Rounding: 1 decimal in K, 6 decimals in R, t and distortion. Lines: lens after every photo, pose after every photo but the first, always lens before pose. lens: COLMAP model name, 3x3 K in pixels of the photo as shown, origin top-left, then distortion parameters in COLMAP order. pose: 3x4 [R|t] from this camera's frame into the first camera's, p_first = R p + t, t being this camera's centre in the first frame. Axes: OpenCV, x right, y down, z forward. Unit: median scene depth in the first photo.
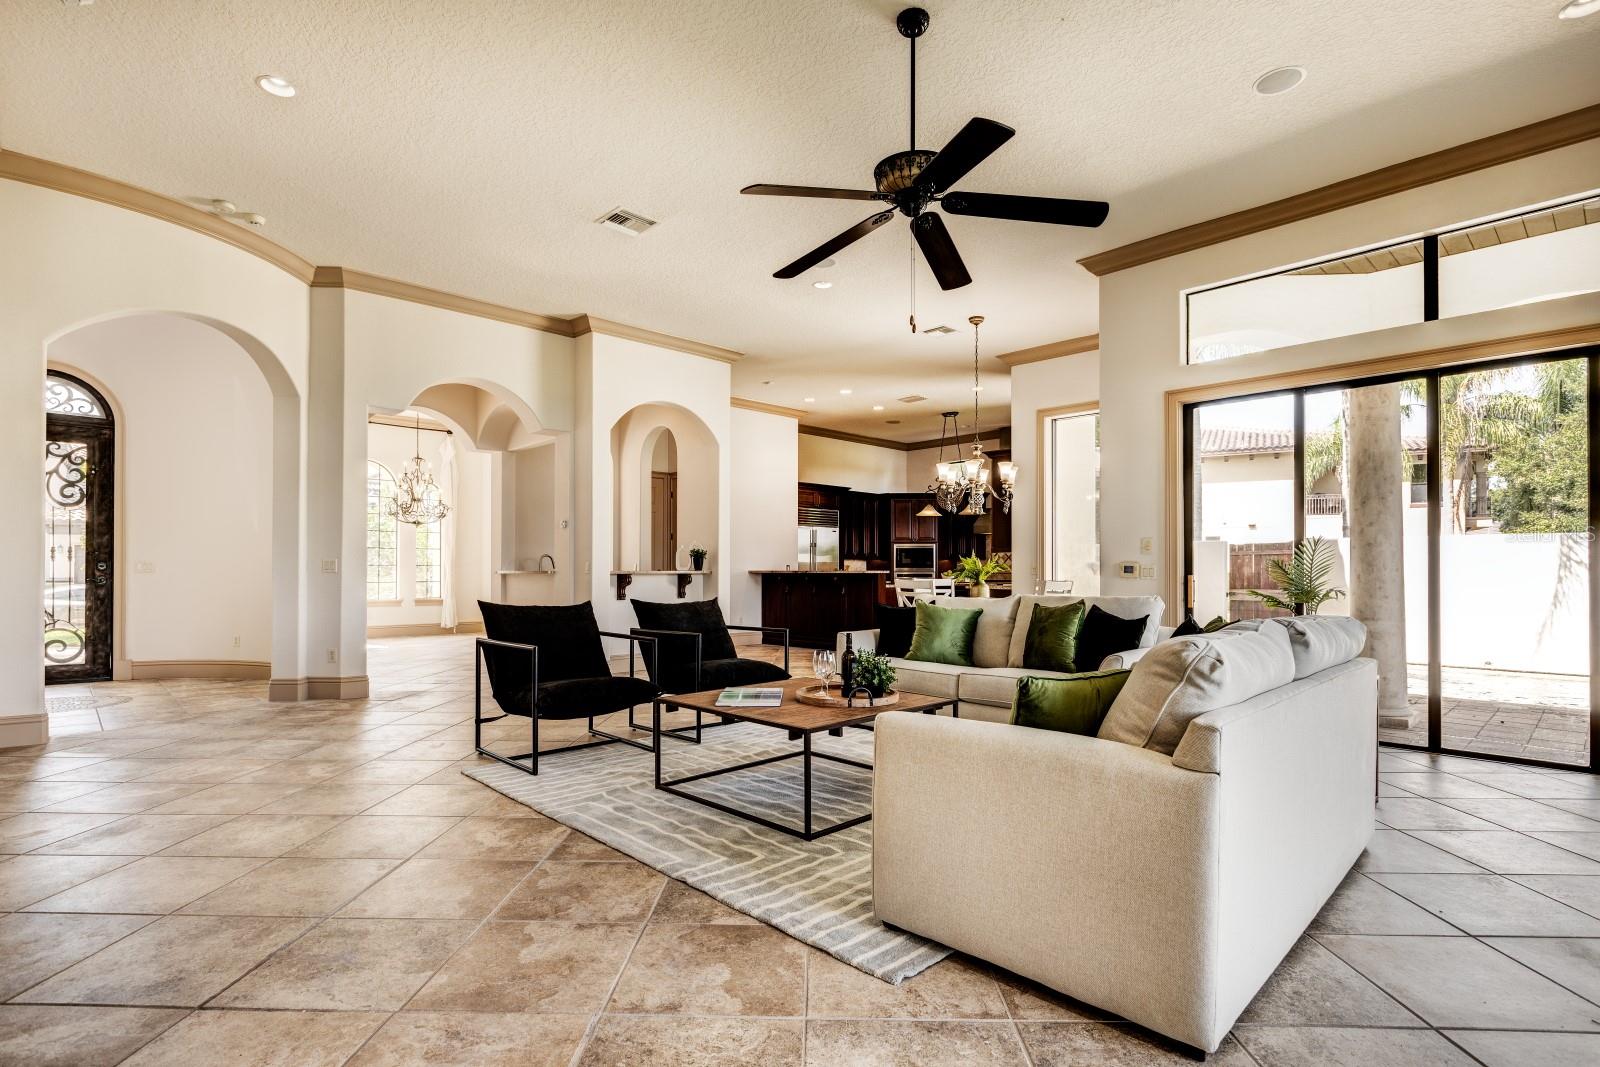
lens RADIAL K [[773.3, 0, 799.1], [0, 773.3, 561.1], [0, 0, 1]] dist [0.003146, 0.000121]
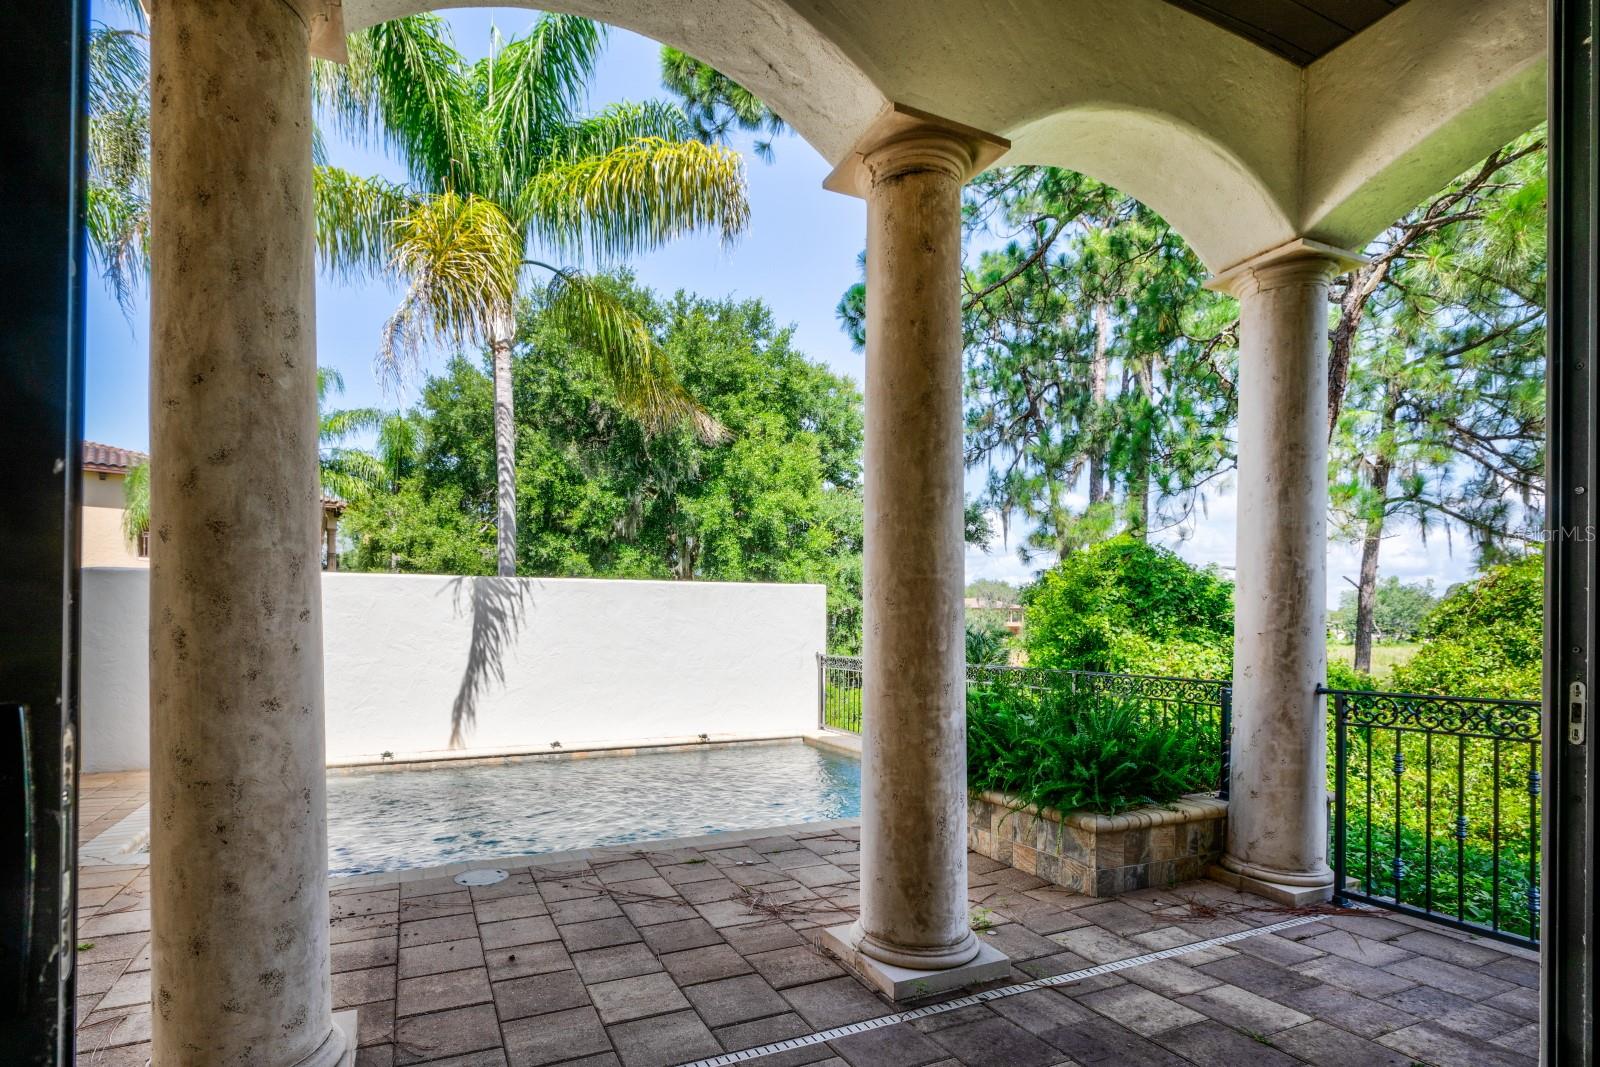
lens RADIAL K [[769.4, 0, 792.0], [0, 769.4, 623.7], [0, 0, 1]] dist [-0.003115, -0.000751]
pose [[0.293892, -0.002862, 0.955834, 0.517893], [-0.005176, 0.999976, 0.004586, 0.012218], [-0.955825, -0.006295, 0.293870, 0.700274]]
